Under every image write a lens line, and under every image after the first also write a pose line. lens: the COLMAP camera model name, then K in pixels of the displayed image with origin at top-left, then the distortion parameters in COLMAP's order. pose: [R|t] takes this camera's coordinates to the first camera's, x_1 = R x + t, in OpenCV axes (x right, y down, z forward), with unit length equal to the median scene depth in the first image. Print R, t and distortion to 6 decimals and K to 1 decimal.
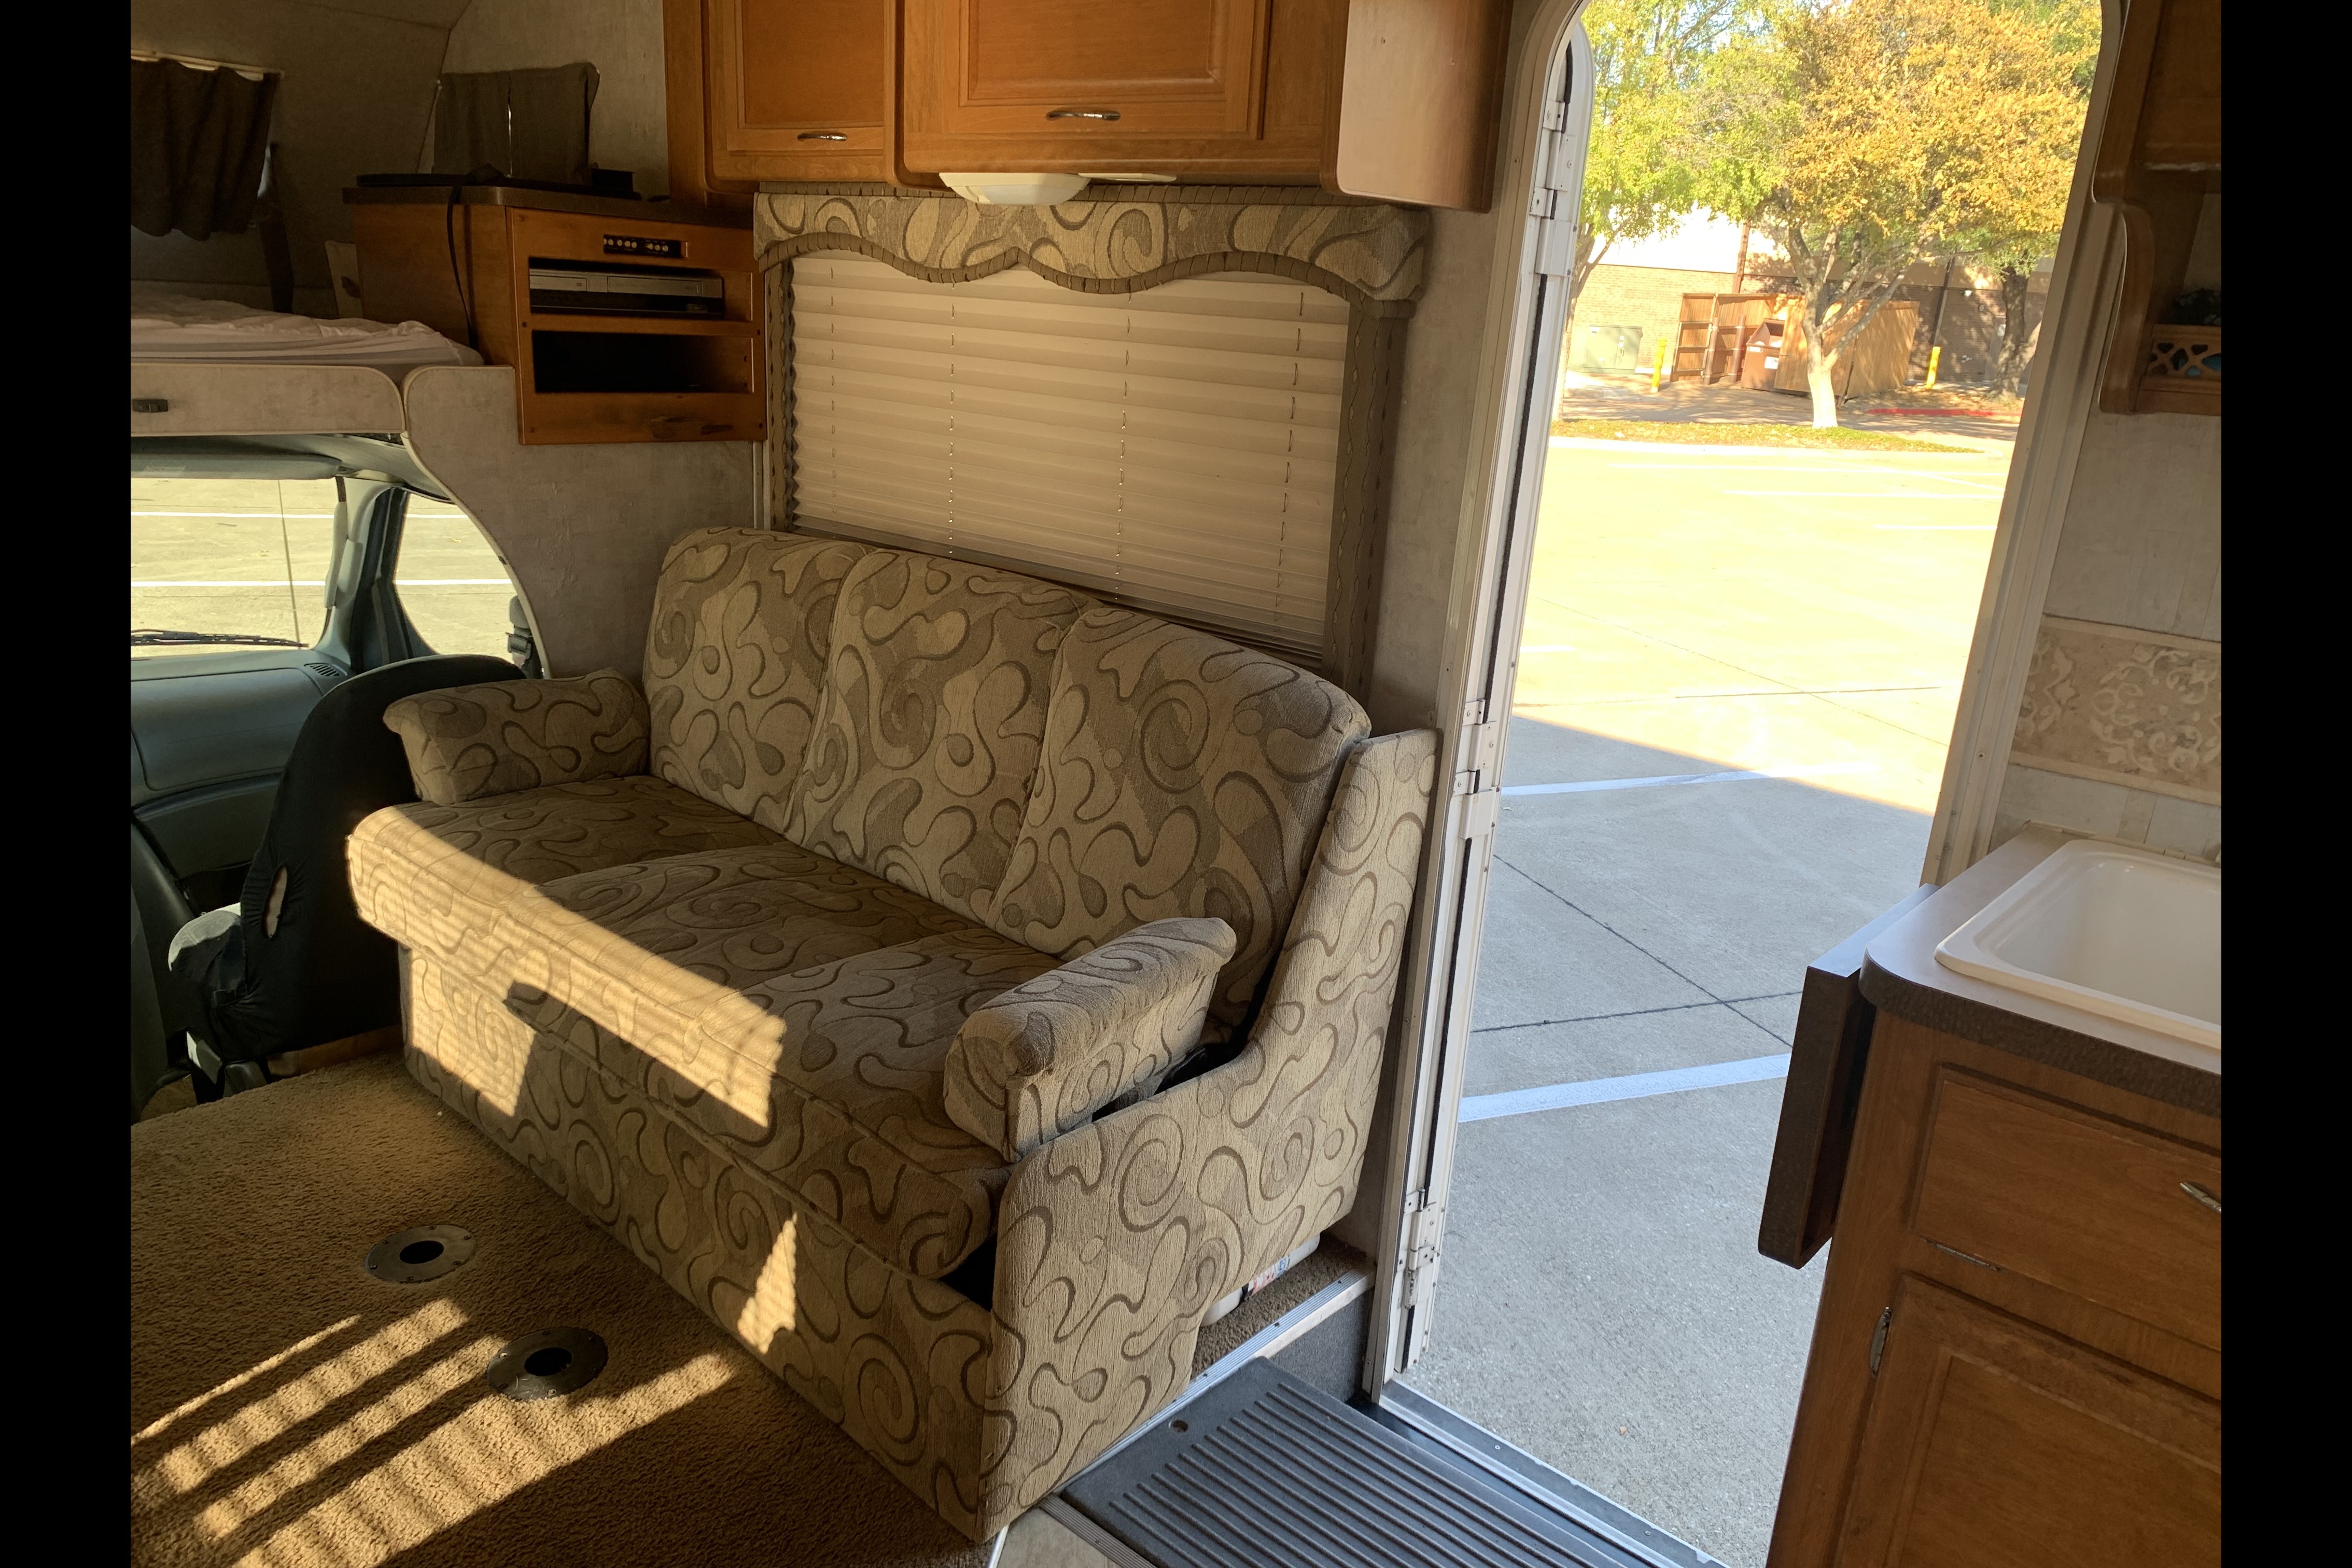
lens RADIAL K [[1583.7, 0, 1176.0], [0, 1583.7, 784.0], [0, 0, 1]] dist [0.046358, -0.082936]
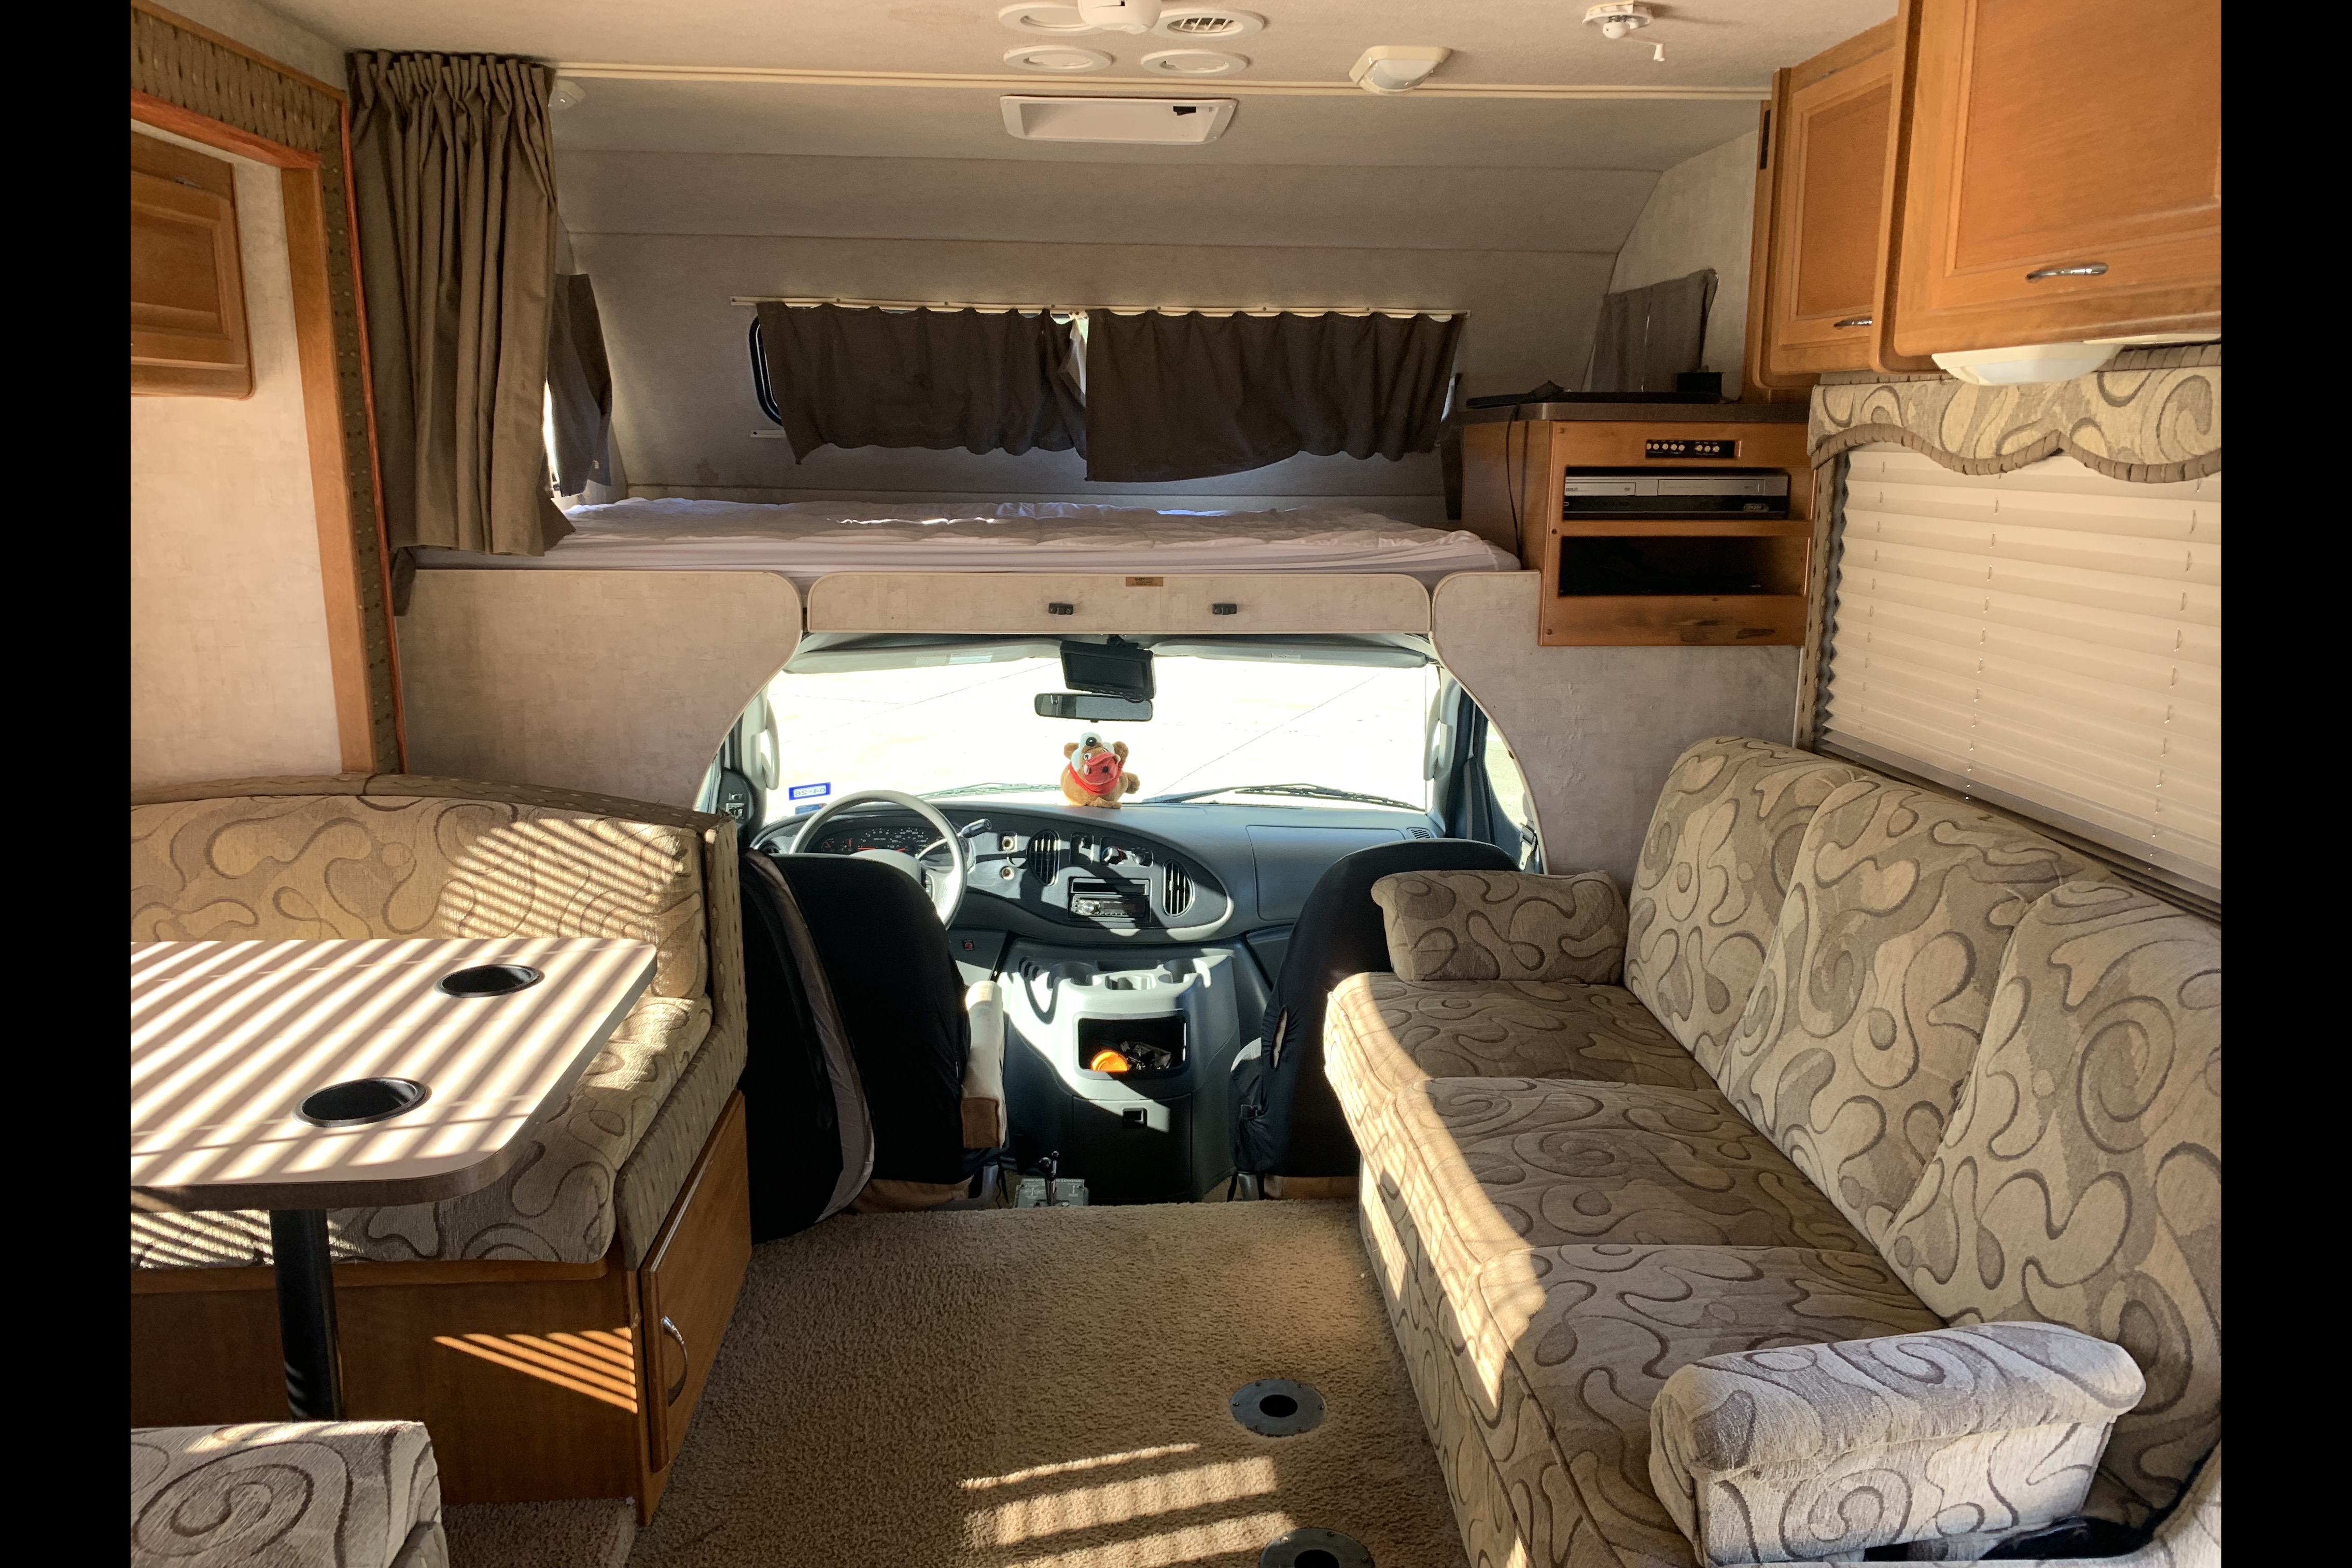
lens RADIAL K [[1593.2, 0, 1187.8], [0, 1593.2, 755.0], [0, 0, 1]] dist [-0.001389, -0.004195]
pose [[0.709107, 0.081251, -0.700403, 0.169750], [-0.169622, 0.983824, -0.057601, -0.051462], [0.684394, 0.159649, 0.711419, 0.141955]]
